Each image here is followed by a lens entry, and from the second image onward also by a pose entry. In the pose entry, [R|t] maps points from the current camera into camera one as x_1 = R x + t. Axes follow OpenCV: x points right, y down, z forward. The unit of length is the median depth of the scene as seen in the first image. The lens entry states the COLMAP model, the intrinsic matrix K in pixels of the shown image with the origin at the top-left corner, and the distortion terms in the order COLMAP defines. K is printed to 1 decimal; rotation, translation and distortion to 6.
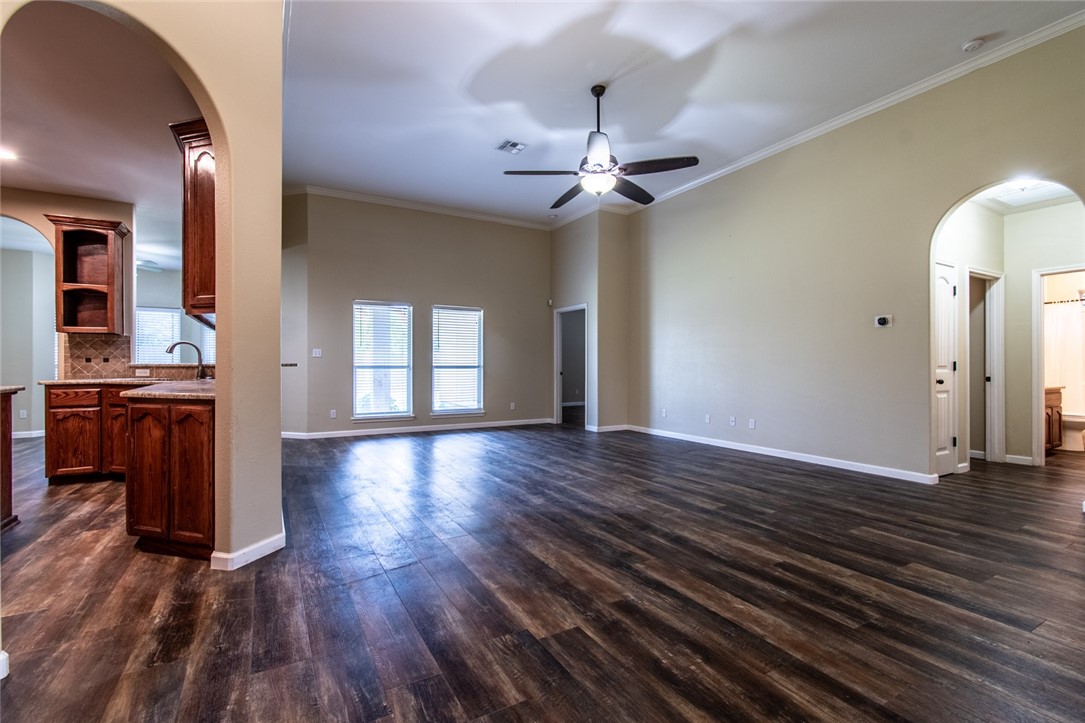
lens RADIAL K [[485.3, 0, 541.5], [0, 485.3, 363.0], [0, 0, 1]] dist [0.002970, 0.000340]
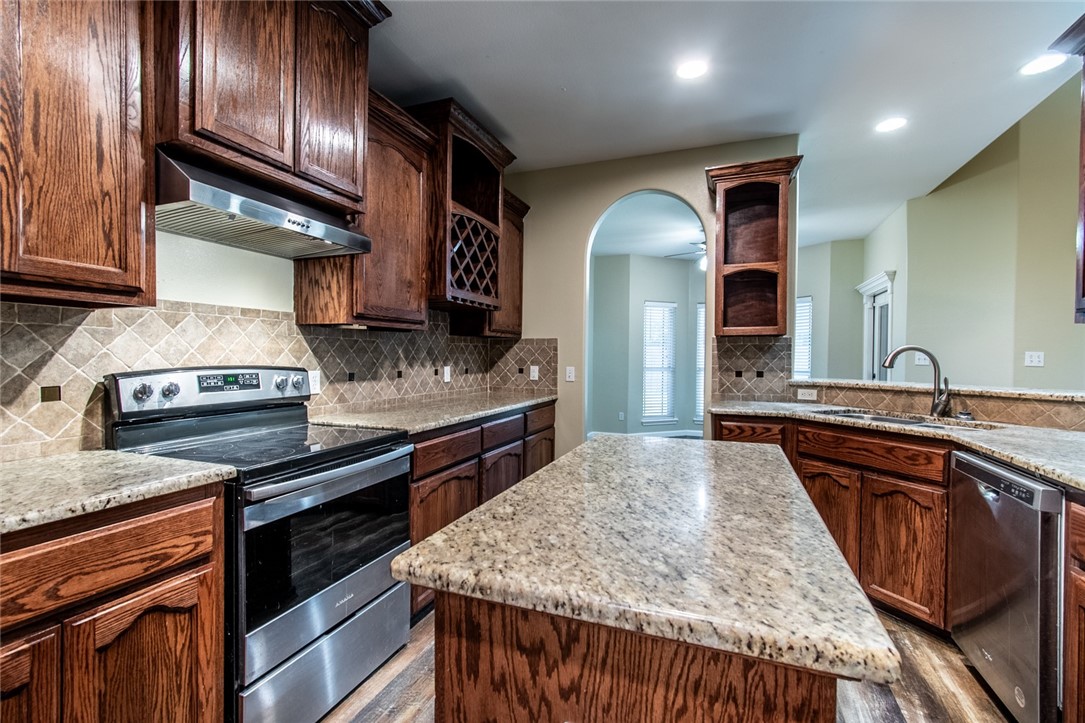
lens RADIAL K [[485.3, 0, 541.3], [0, 485.3, 361.6], [0, 0, 1]] dist [0.002970, 0.000340]
pose [[0.632223, 0.014747, -0.774646, -0.646120], [-0.006942, 0.999887, 0.013369, -0.035431], [0.774755, -0.003074, 0.632254, 0.379777]]
